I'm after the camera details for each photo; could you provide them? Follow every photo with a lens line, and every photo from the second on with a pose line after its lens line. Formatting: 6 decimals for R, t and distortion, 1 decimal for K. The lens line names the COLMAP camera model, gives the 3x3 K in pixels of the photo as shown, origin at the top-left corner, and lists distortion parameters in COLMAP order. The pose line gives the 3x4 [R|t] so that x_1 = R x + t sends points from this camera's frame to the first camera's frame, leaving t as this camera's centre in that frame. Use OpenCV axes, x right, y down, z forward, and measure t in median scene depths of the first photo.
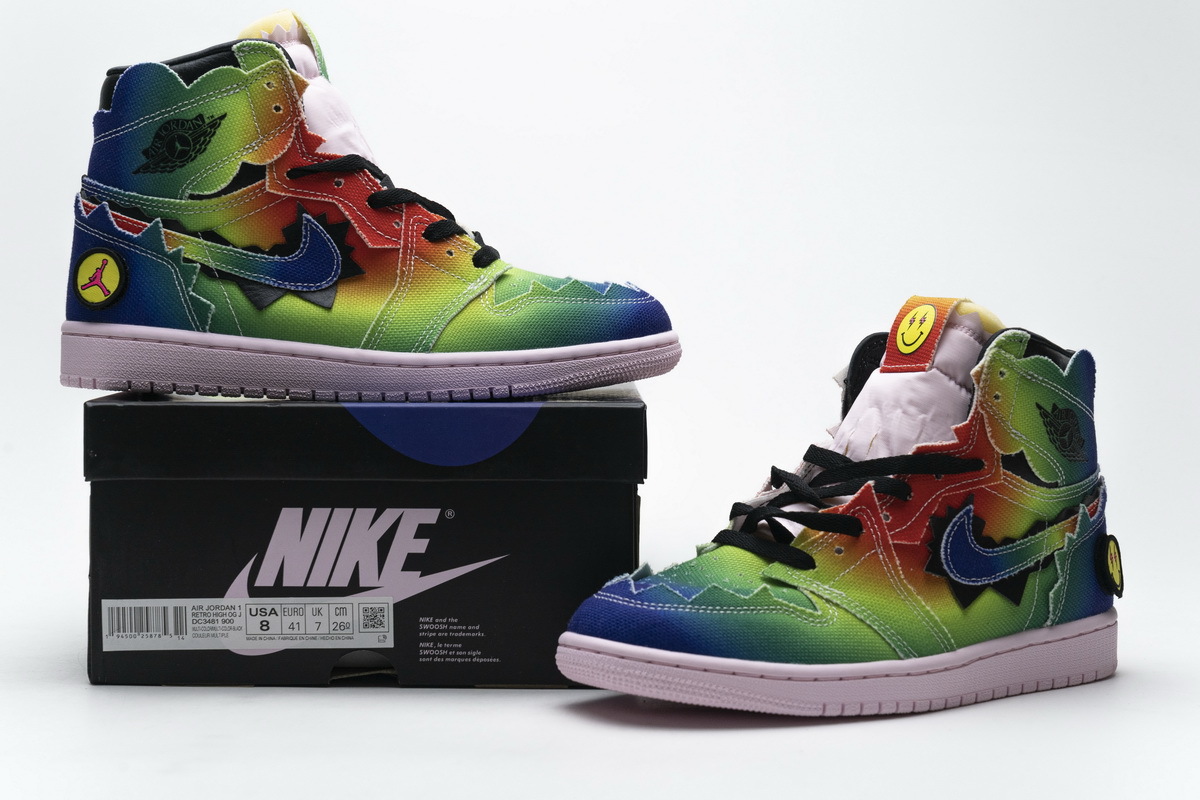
lens RADIAL K [[2221.5, 0, 595.8], [0, 2221.5, 393.9], [0, 0, 1]] dist [0.067395, 0.000000]
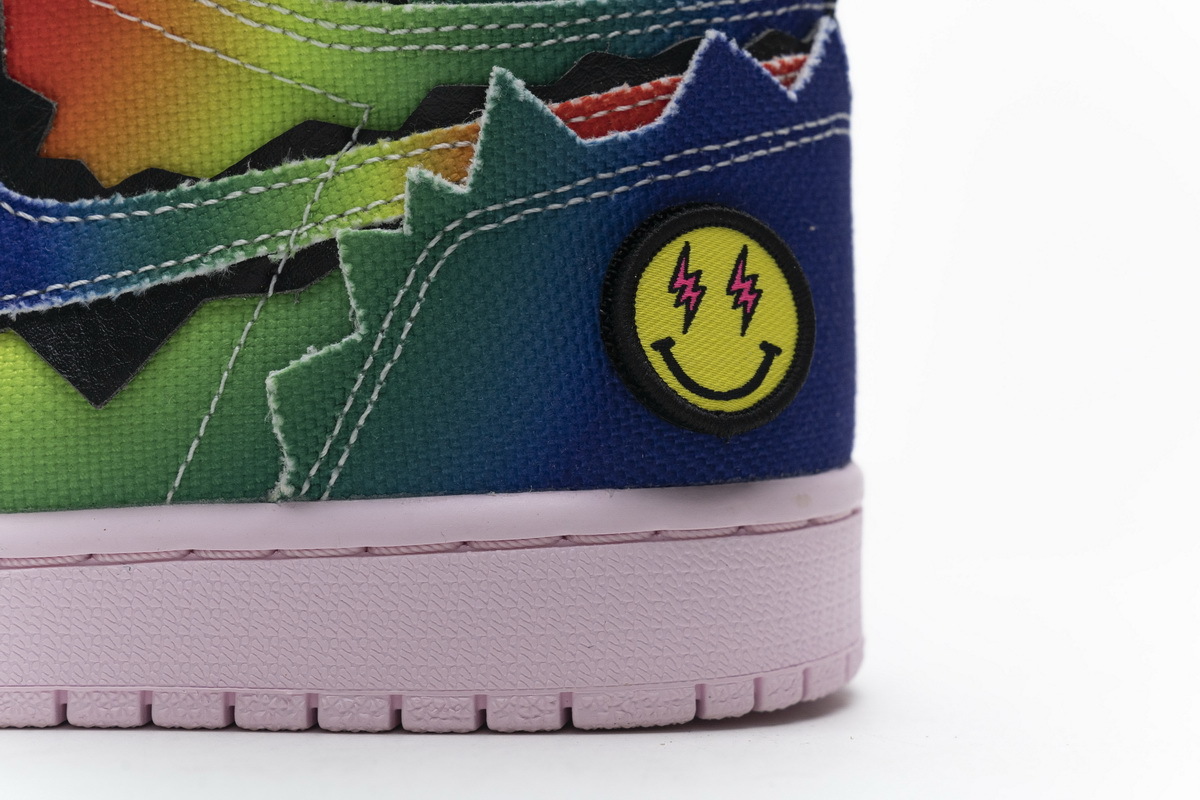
lens RADIAL K [[2205.0, 0, 580.3], [0, 2205.0, 372.2], [0, 0, 1]] dist [-0.004372, 0.000000]
pose [[0.796155, 0.053571, -0.602717, 0.401145], [-0.045956, 0.998550, 0.028048, 0.080836], [0.603346, 0.005368, 0.797462, 0.819680]]
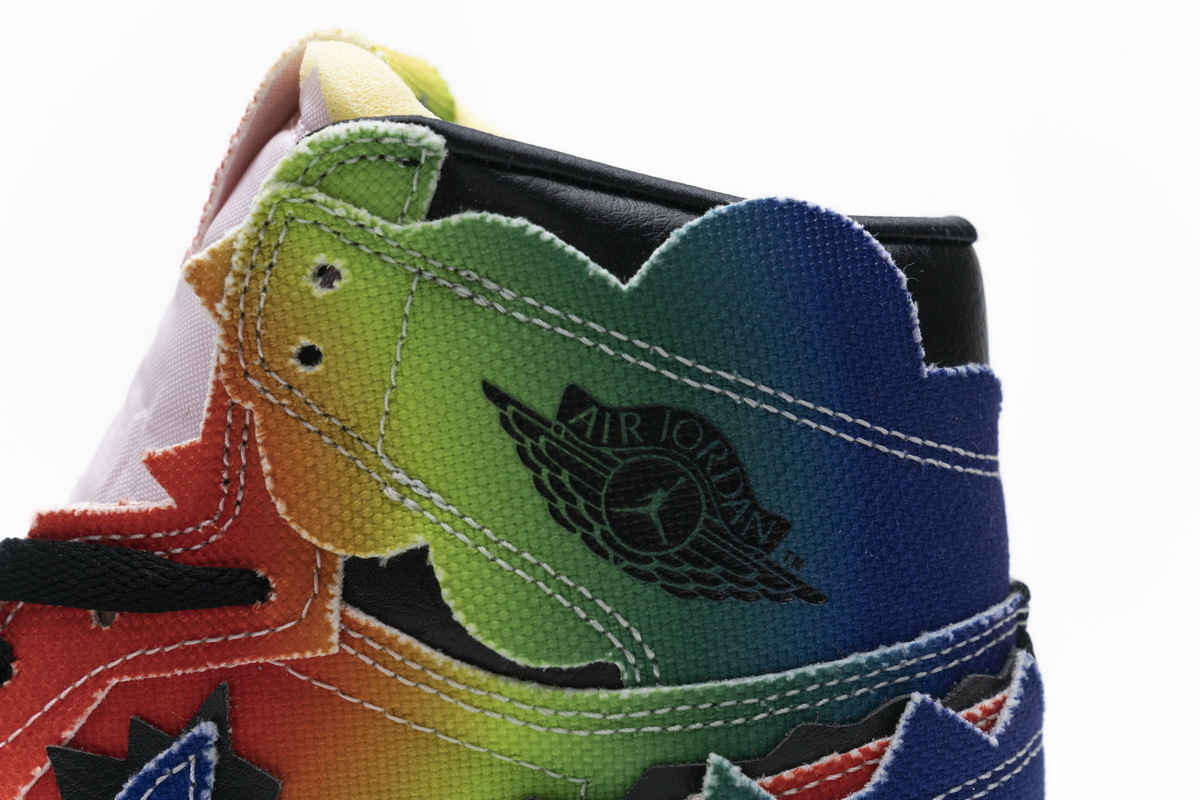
lens RADIAL K [[2205.0, 0, 603.0], [0, 2205.0, 403.3], [0, 0, 1]] dist [-0.004372, 0.000000]
pose [[0.786036, 0.024579, -0.617692, 0.386936], [-0.026129, 0.999637, 0.006527, 0.004657], [0.617628, 0.011009, 0.786393, 0.801667]]
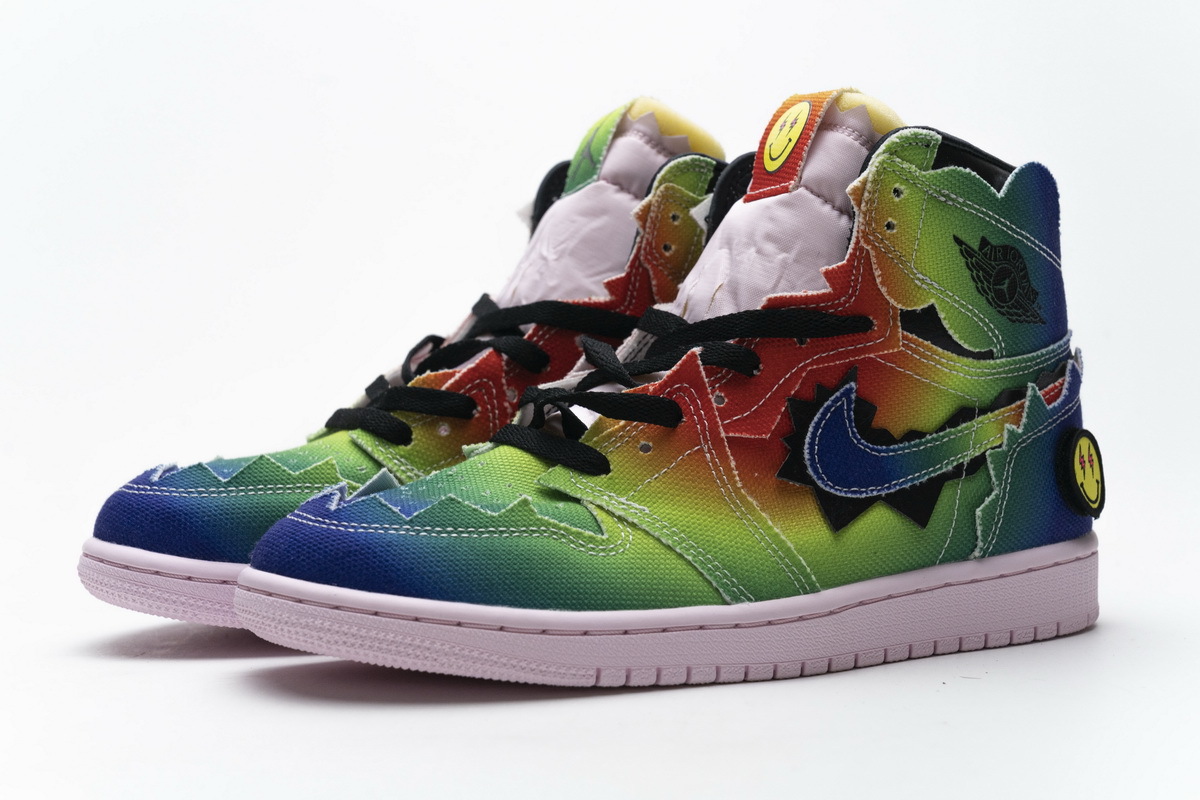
lens RADIAL K [[2221.5, 0, 603.1], [0, 2221.5, 393.6], [0, 0, 1]] dist [0.067395, 0.000000]
pose [[0.993738, -0.012849, -0.110993, 0.167922], [0.014024, 0.999853, 0.009814, 0.045448], [0.110851, -0.011309, 0.993773, 0.304780]]
